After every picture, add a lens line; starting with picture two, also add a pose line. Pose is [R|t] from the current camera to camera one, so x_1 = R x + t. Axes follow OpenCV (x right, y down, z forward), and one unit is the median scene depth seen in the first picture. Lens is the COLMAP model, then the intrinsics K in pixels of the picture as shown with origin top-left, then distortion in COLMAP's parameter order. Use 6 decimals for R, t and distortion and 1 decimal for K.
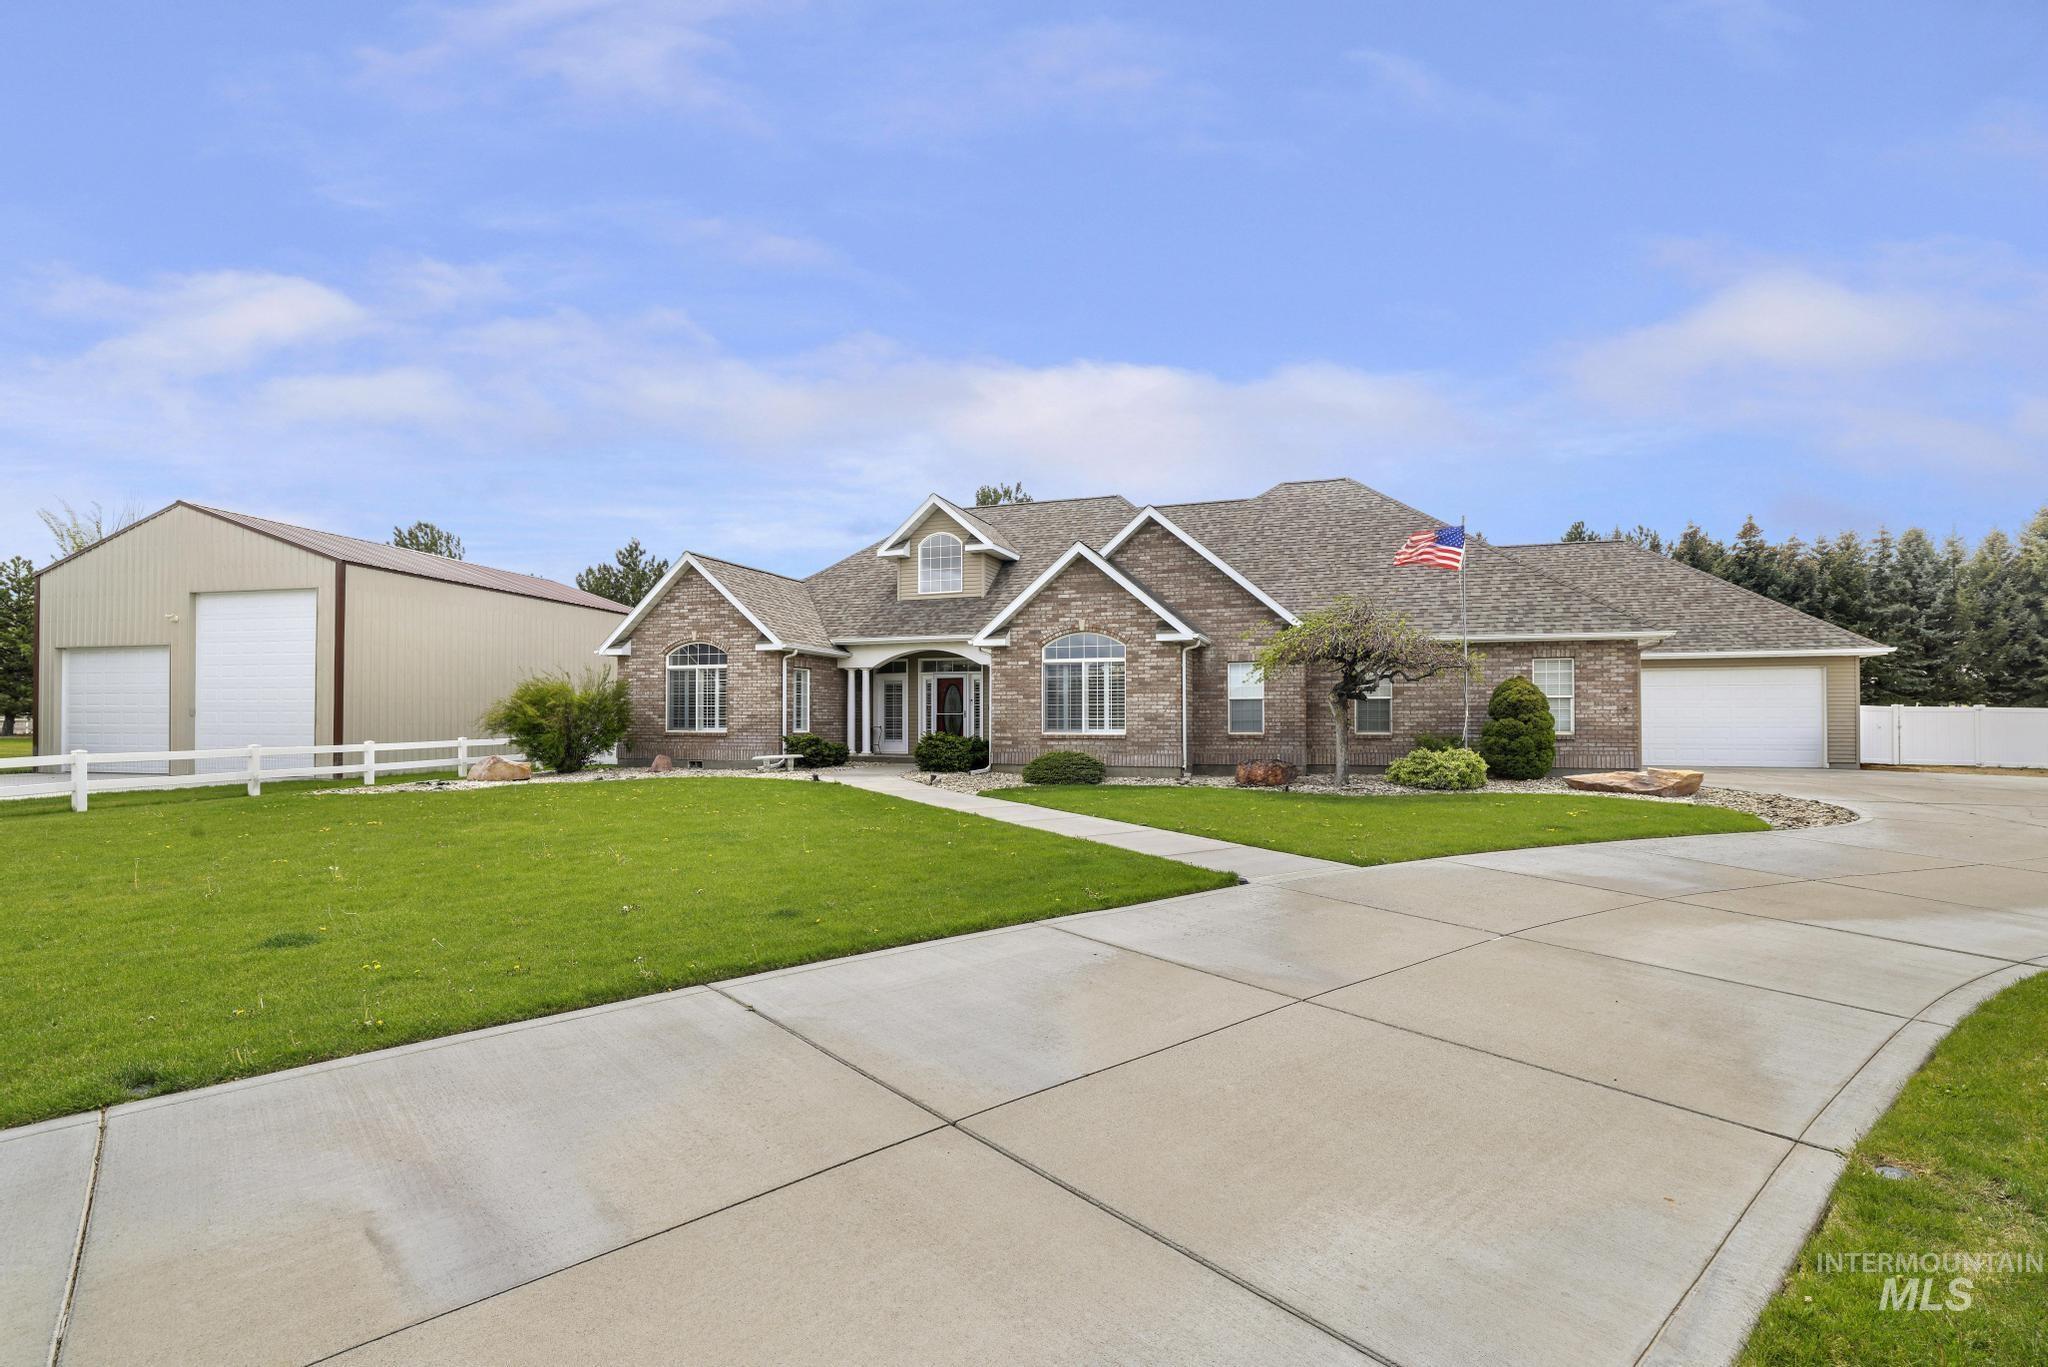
lens RADIAL K [[963.6, 0, 1022.9], [0, 963.6, 716.7], [0, 0, 1]] dist [-0.032297, 0.000666]
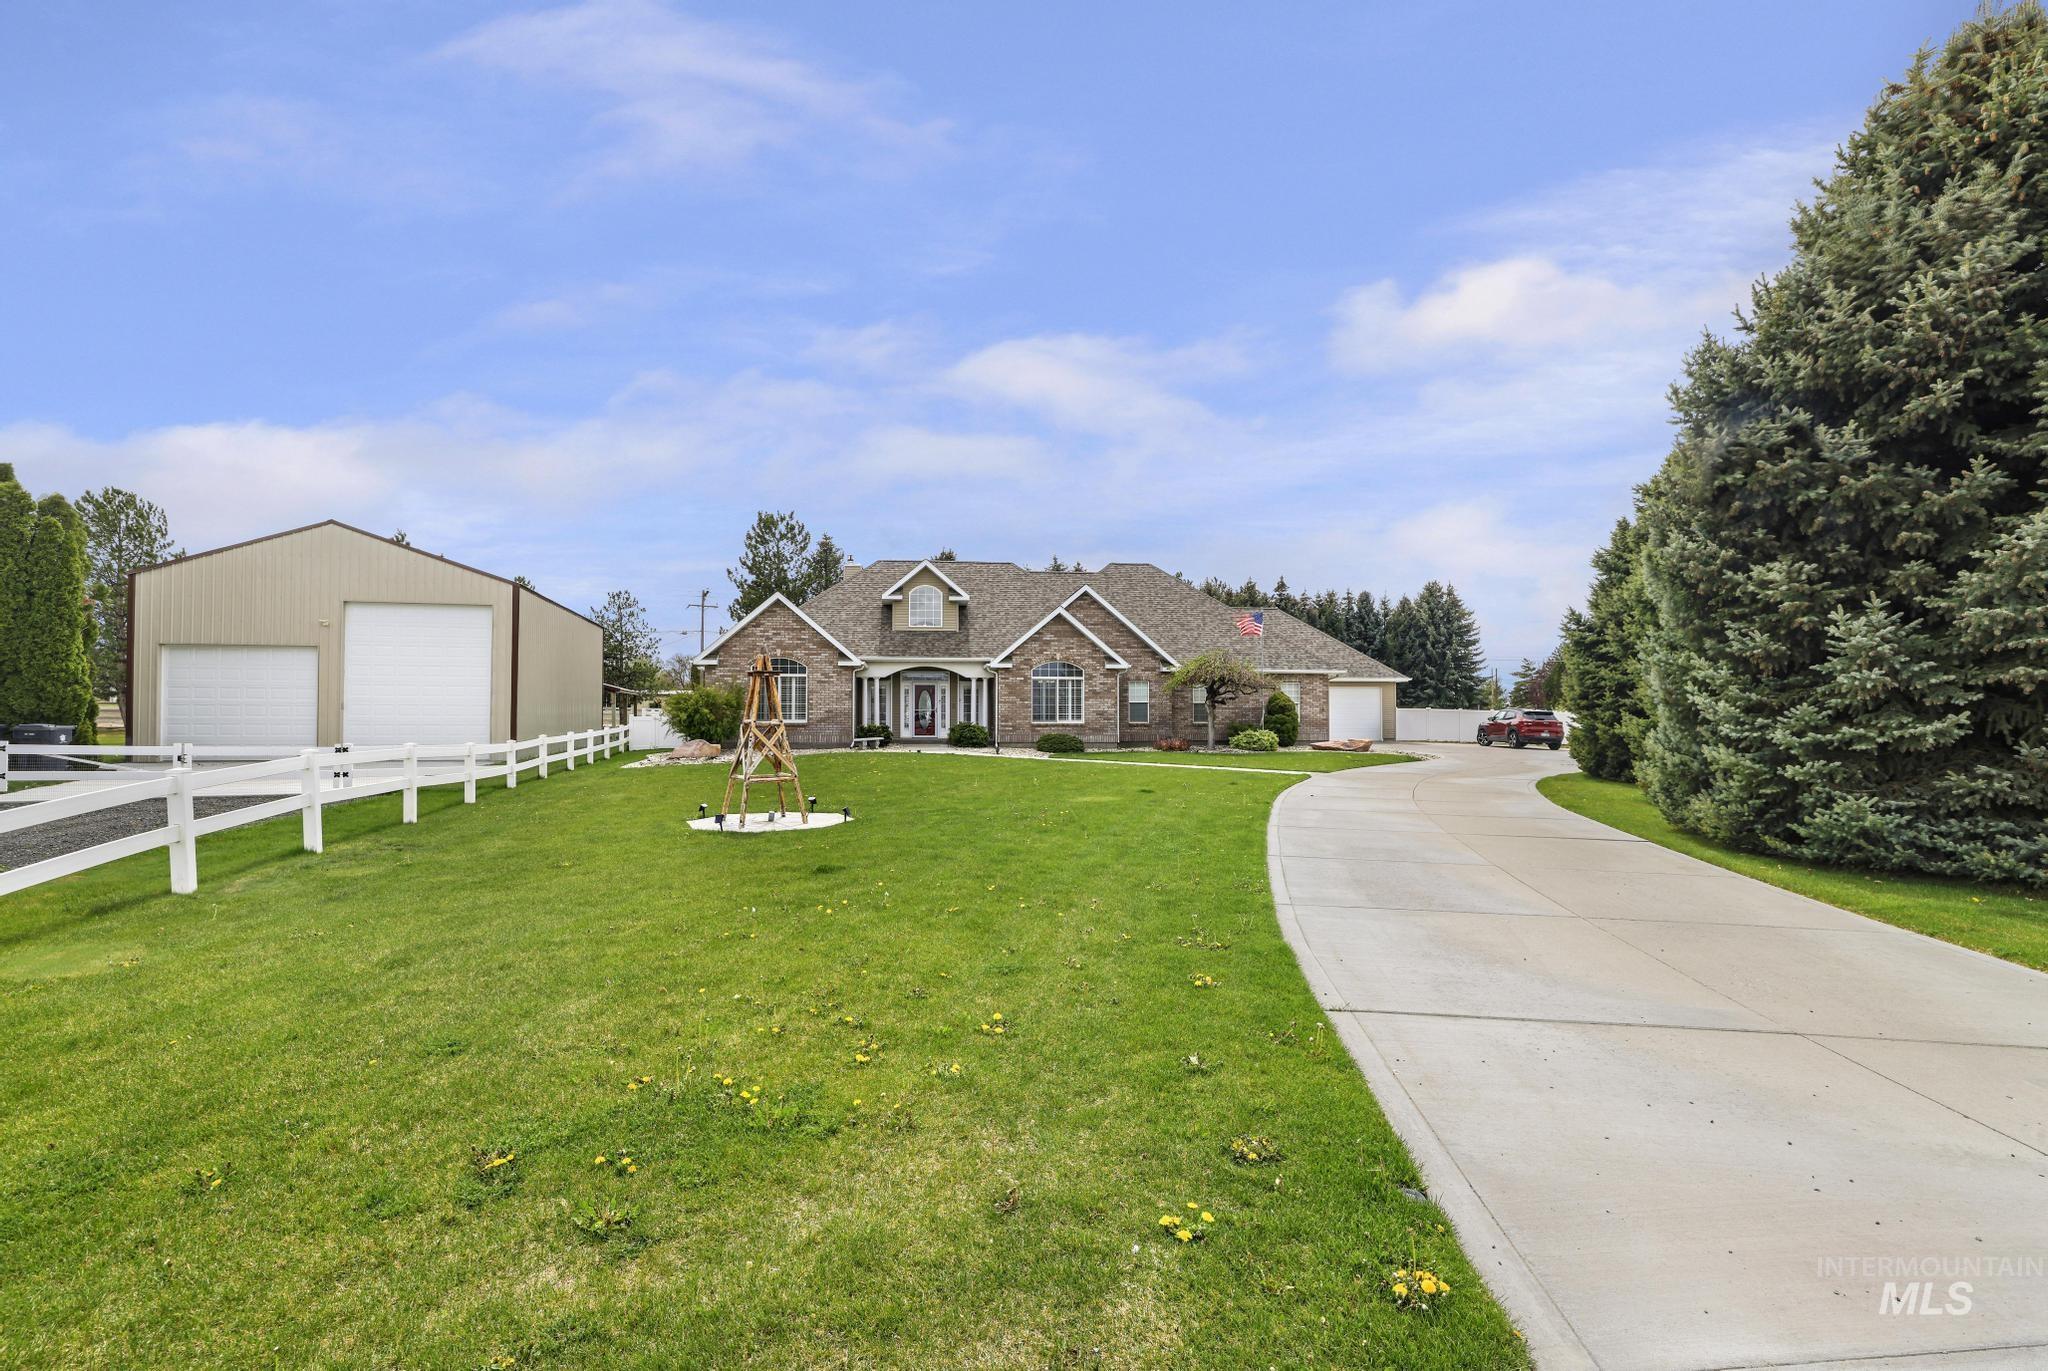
lens RADIAL K [[963.6, 0, 1022.9], [0, 963.6, 718.7], [0, 0, 1]] dist [-0.032297, 0.000666]
pose [[0.892205, 0.000633, 0.451631, -0.710116], [-0.003517, 0.999978, 0.005546, 0.001491], [-0.451618, -0.006537, 0.892188, -0.418969]]
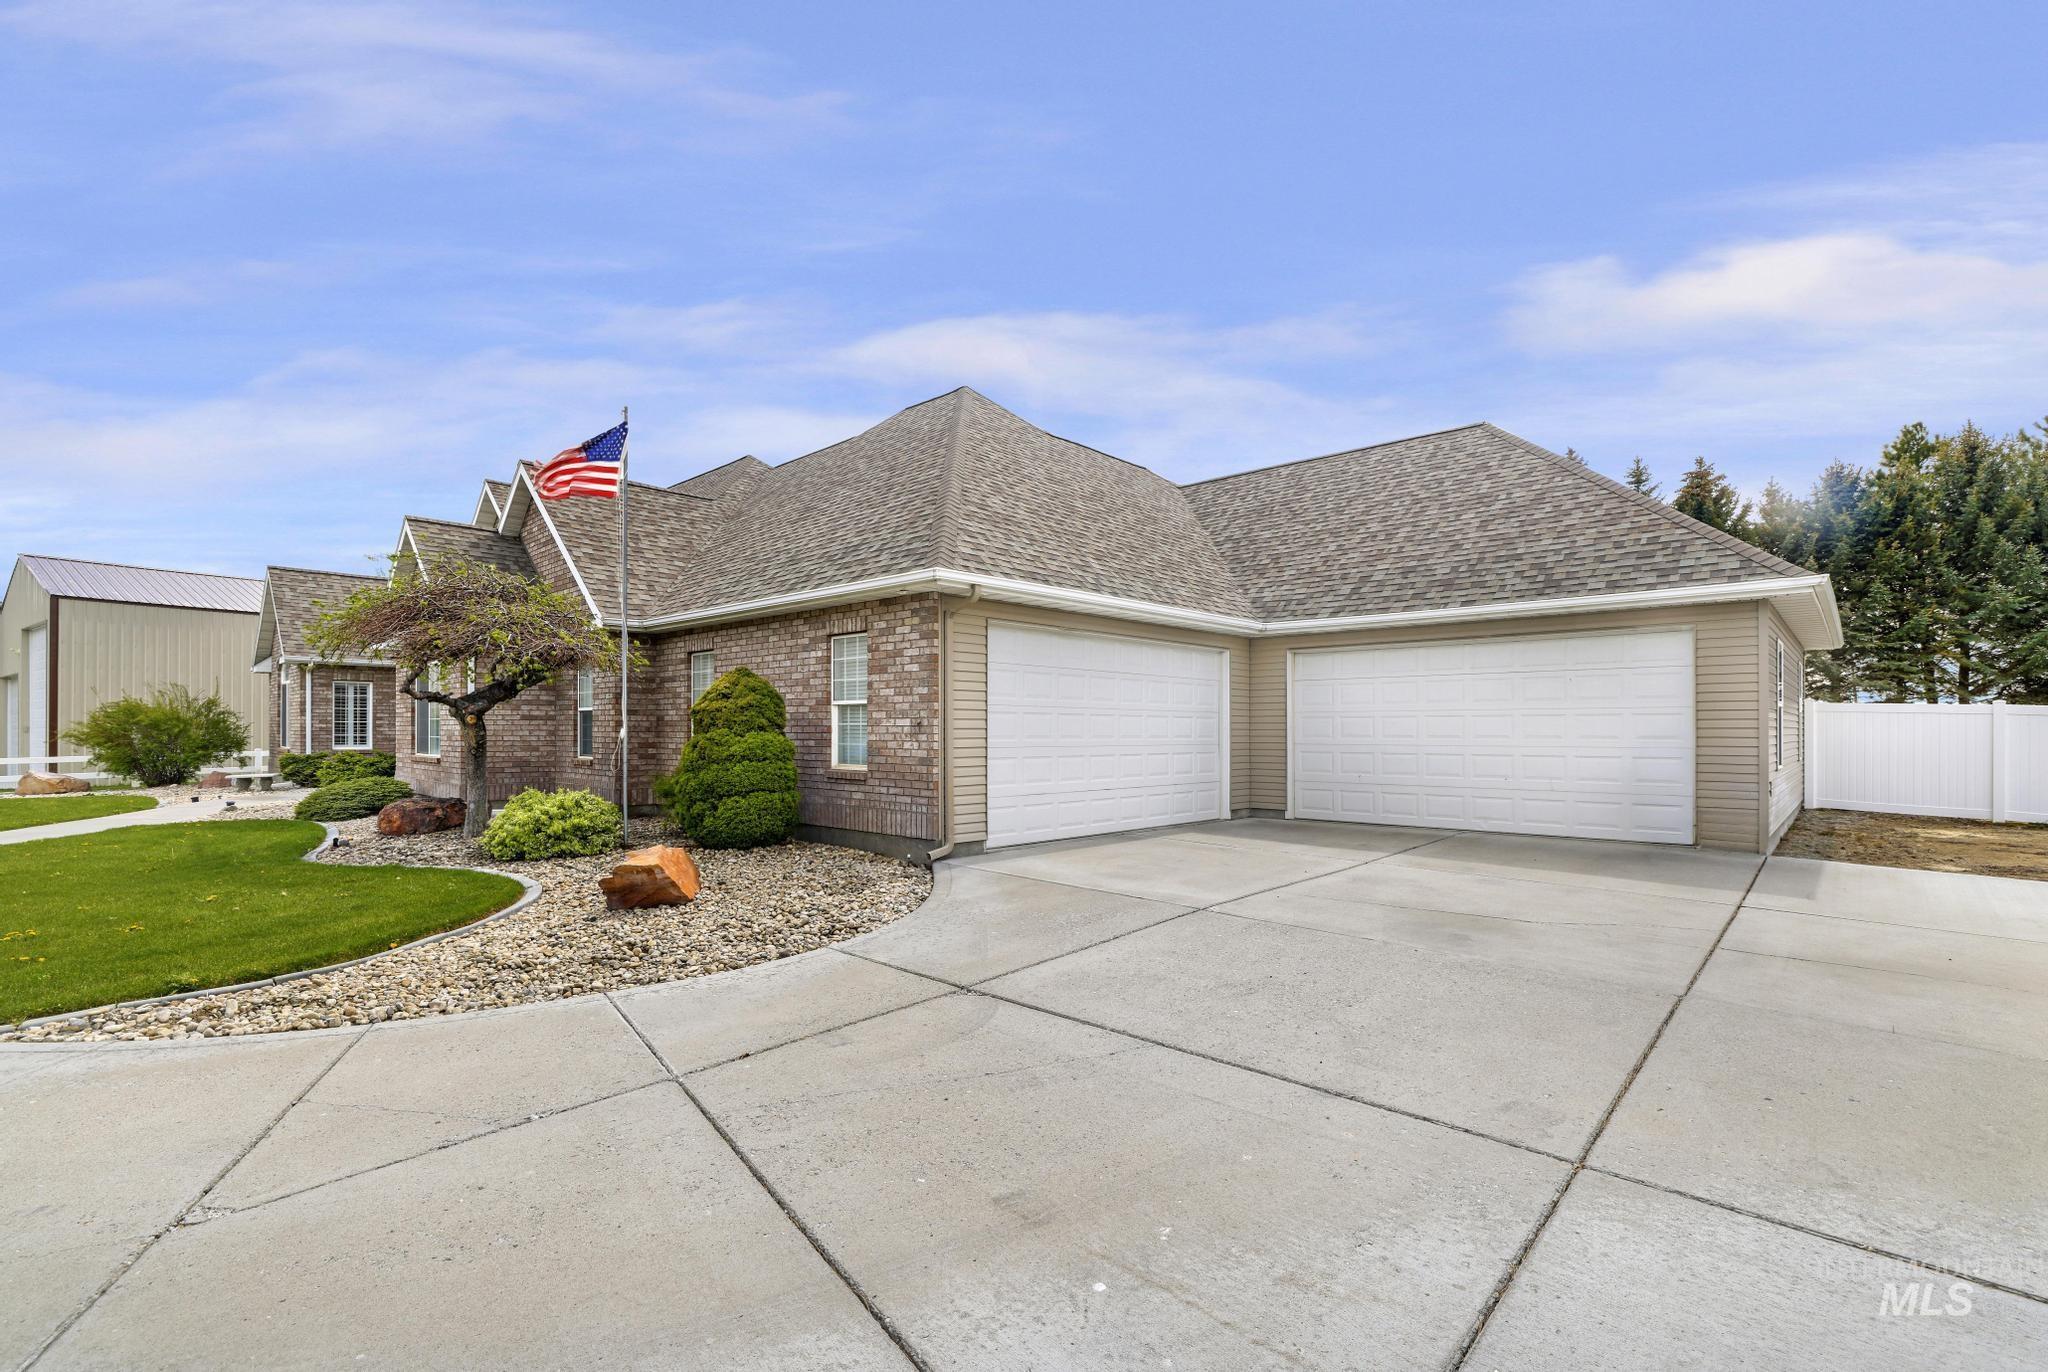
lens RADIAL K [[963.6, 0, 1022.9], [0, 963.6, 719.2], [0, 0, 1]] dist [-0.032297, 0.000666]
pose [[0.903037, -0.003967, -0.429544, 0.817727], [0.001960, 0.999985, -0.005116, -0.007347], [0.429558, 0.003778, 0.903031, 0.484890]]
